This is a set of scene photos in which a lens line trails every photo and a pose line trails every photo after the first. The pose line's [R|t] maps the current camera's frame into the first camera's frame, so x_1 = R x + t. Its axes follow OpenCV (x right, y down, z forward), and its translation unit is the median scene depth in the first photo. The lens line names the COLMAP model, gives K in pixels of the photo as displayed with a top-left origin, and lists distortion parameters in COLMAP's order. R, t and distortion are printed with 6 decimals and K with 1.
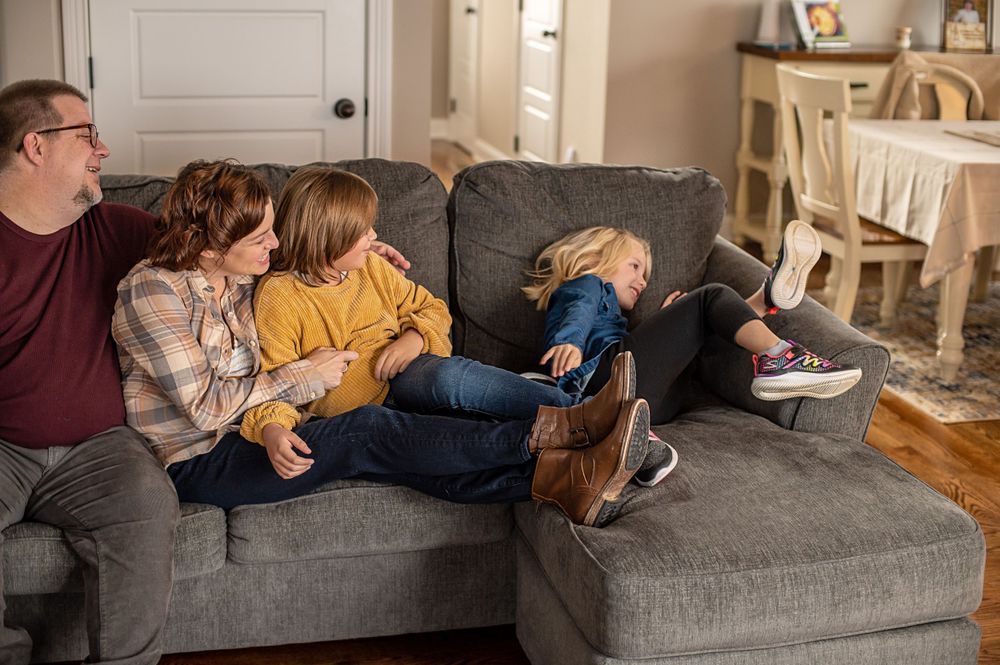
lens RADIAL K [[1444.9, 0, 500.0], [0, 1444.9, 332.5], [0, 0, 1]] dist [-0.053424, -0.040499]
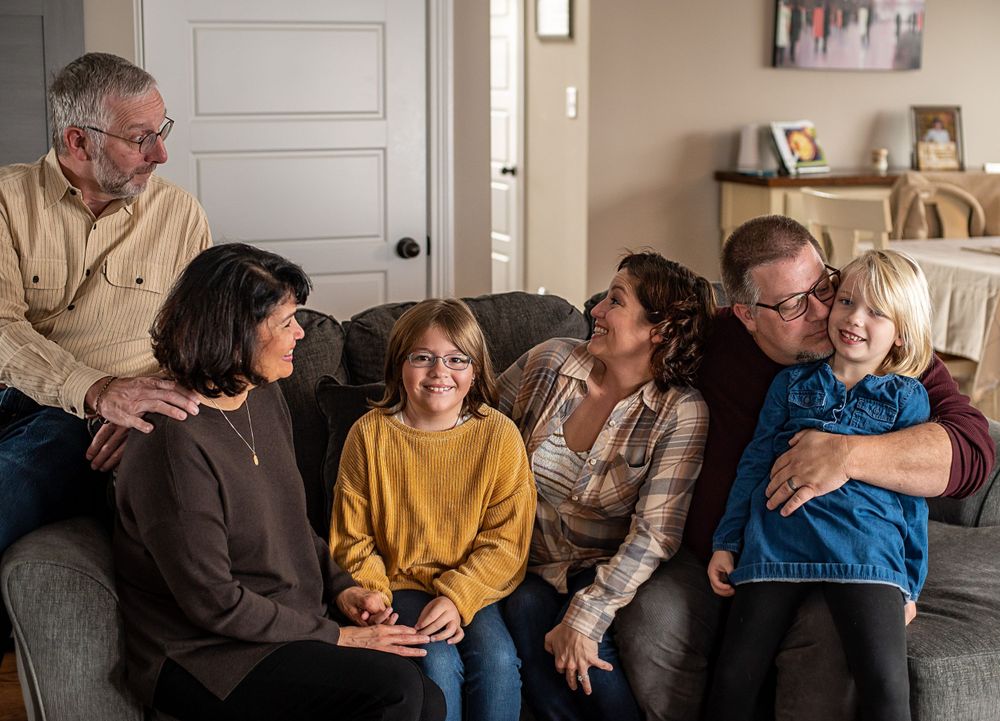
lens RADIAL K [[1664.4, 0, 500.0], [0, 1664.4, 360.5], [0, 0, 1]] dist [-0.019771, -0.114050]
pose [[0.985195, -0.053427, 0.162899, -0.189859], [0.069167, 0.993304, -0.092538, 0.020959], [-0.156864, 0.102435, 0.982294, -0.072218]]
